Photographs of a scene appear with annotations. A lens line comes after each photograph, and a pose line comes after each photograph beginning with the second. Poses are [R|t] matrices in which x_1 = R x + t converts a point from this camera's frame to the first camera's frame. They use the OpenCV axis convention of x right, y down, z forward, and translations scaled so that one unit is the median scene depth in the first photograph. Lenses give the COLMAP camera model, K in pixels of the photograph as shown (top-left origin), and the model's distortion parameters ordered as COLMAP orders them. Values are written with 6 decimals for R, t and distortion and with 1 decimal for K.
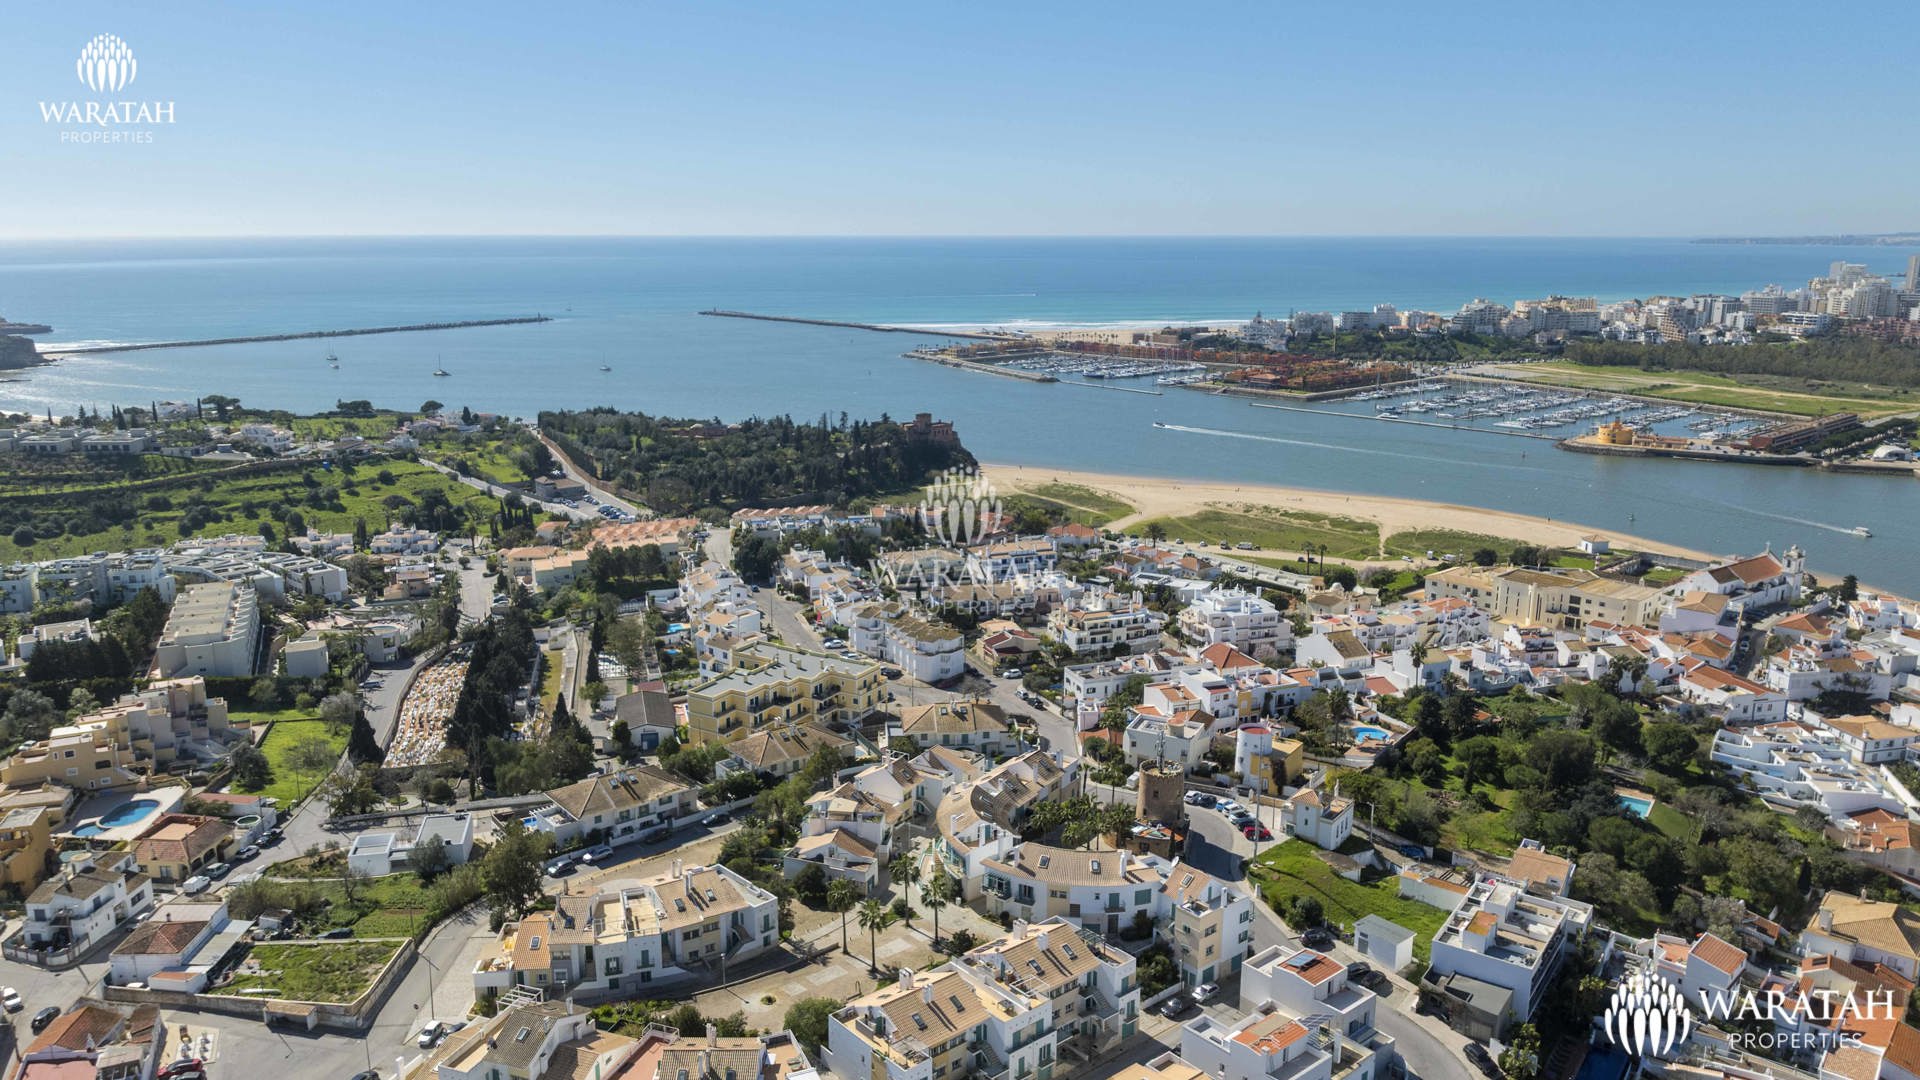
lens RADIAL K [[1363.0, 0, 960.0], [0, 1363.0, 540.0], [0, 0, 1]] dist [0.020565, -0.033582]
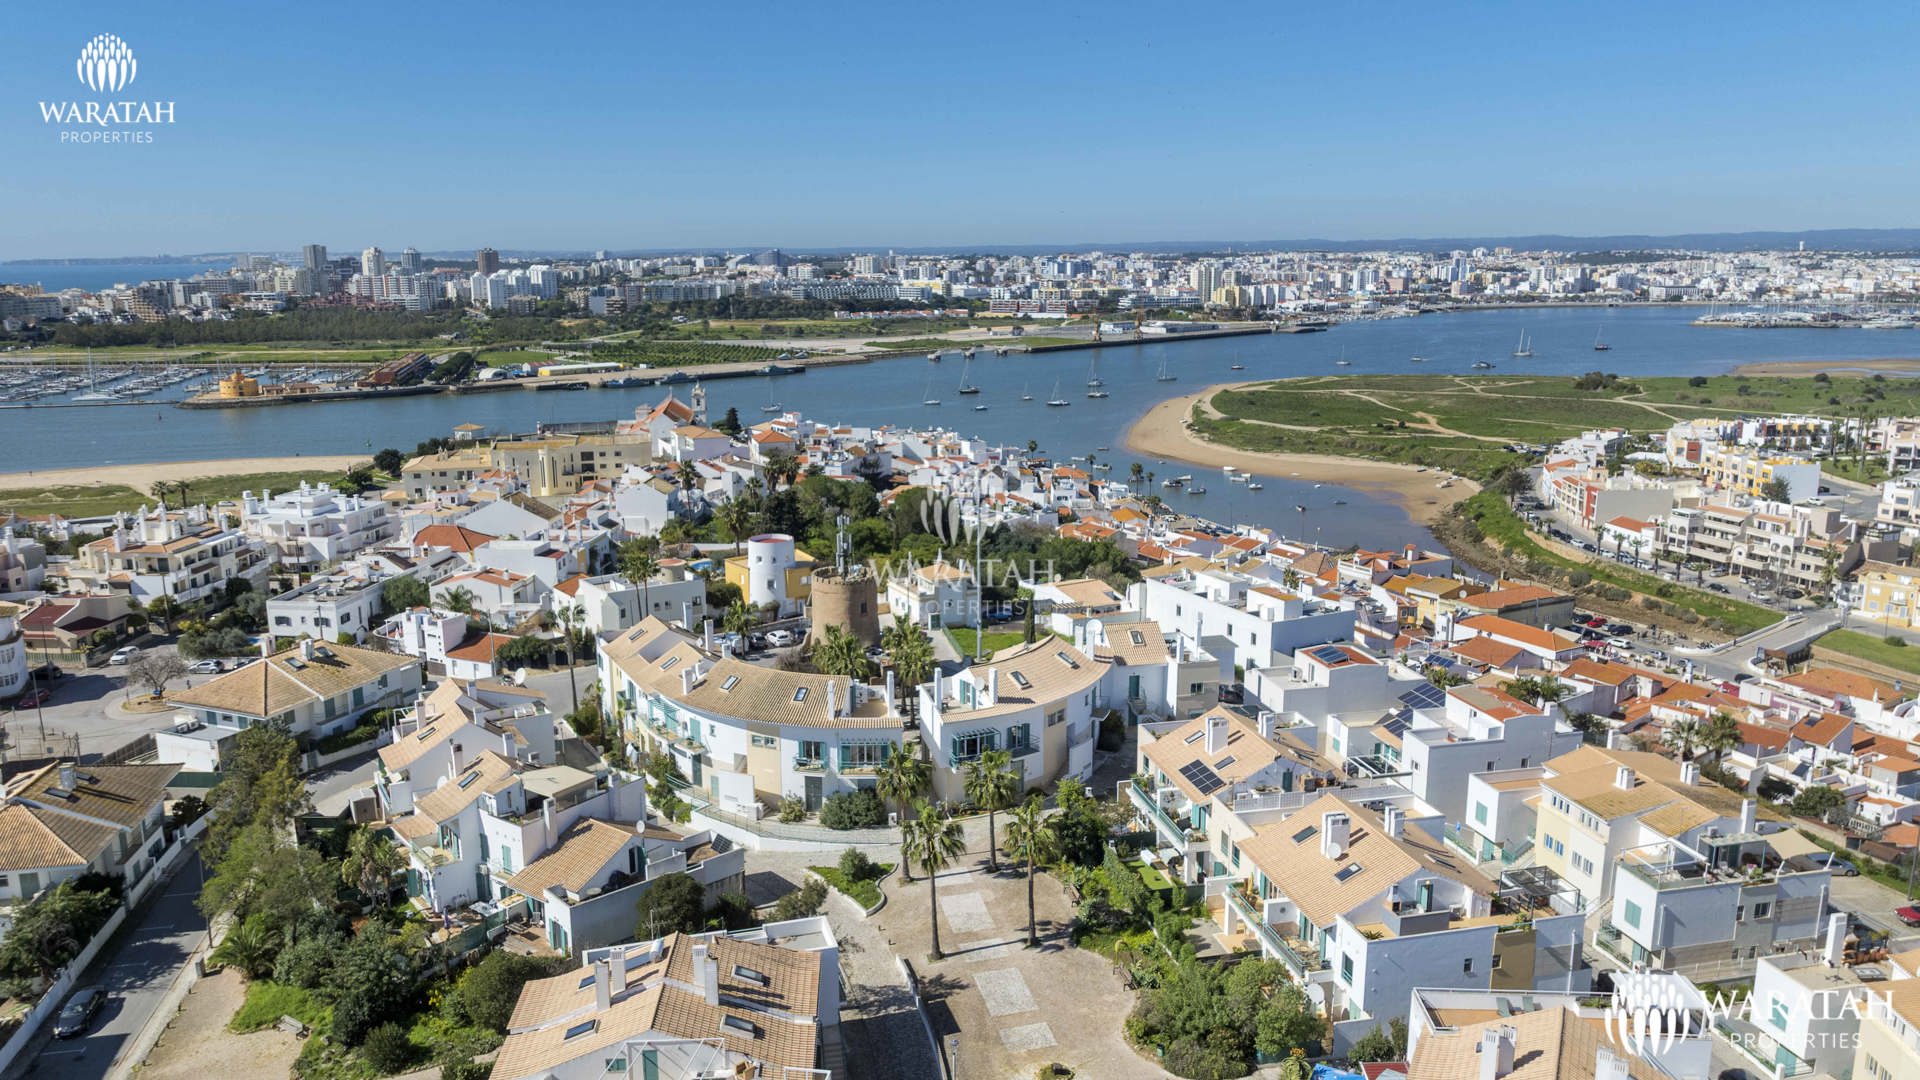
lens RADIAL K [[1337.4, 0, 960.0], [0, 1337.4, 540.0], [0, 0, 1]] dist [0.036603, -0.069201]
pose [[0.445932, -0.191642, 0.874310, -0.157268], [0.206863, 0.972430, 0.107640, 0.035955], [-0.870834, 0.132862, 0.473282, 0.245485]]
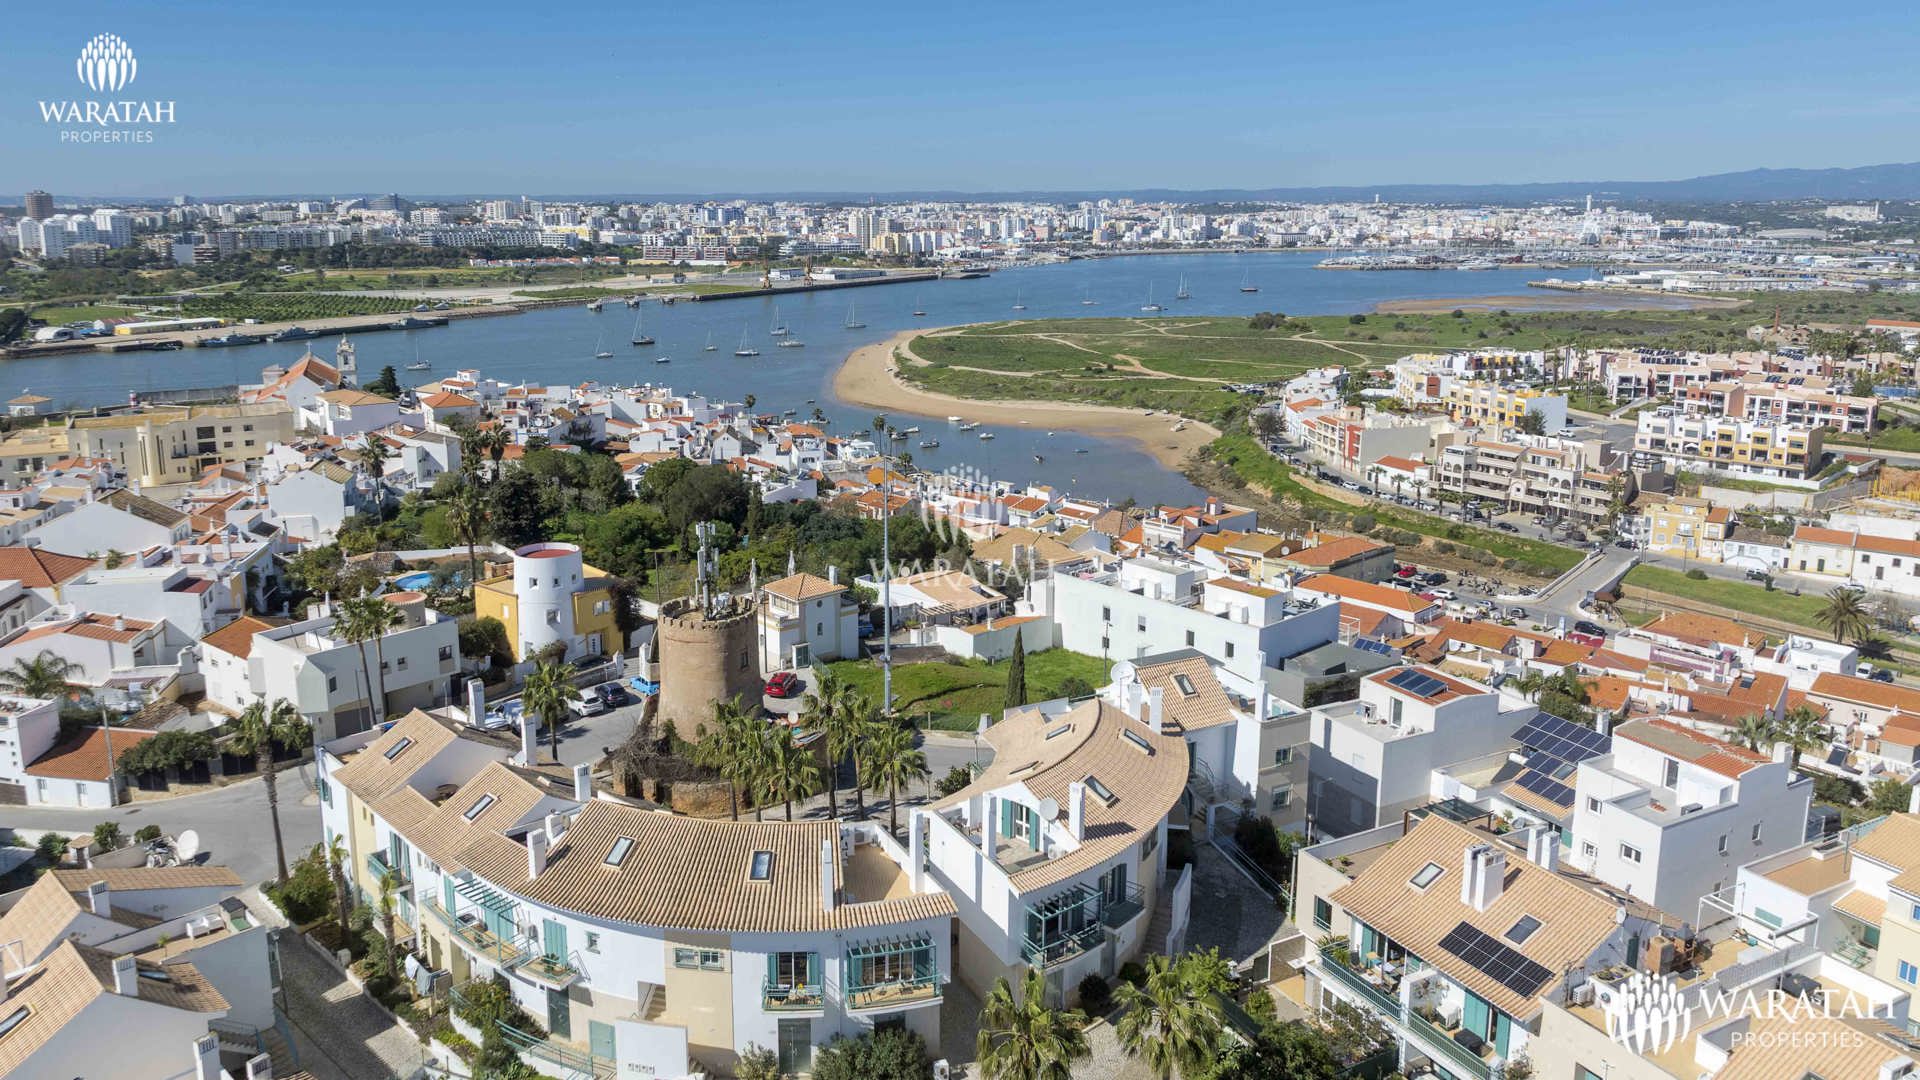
lens RADIAL K [[1342.4, 0, 942.5], [0, 1342.4, 457.6], [0, 0, 1]] dist [0.025779, -0.039221]
pose [[0.208289, -0.184253, 0.960555, -0.098377], [0.219766, 0.965799, 0.137604, 0.029721], [-0.953058, 0.182436, 0.241658, 0.313907]]
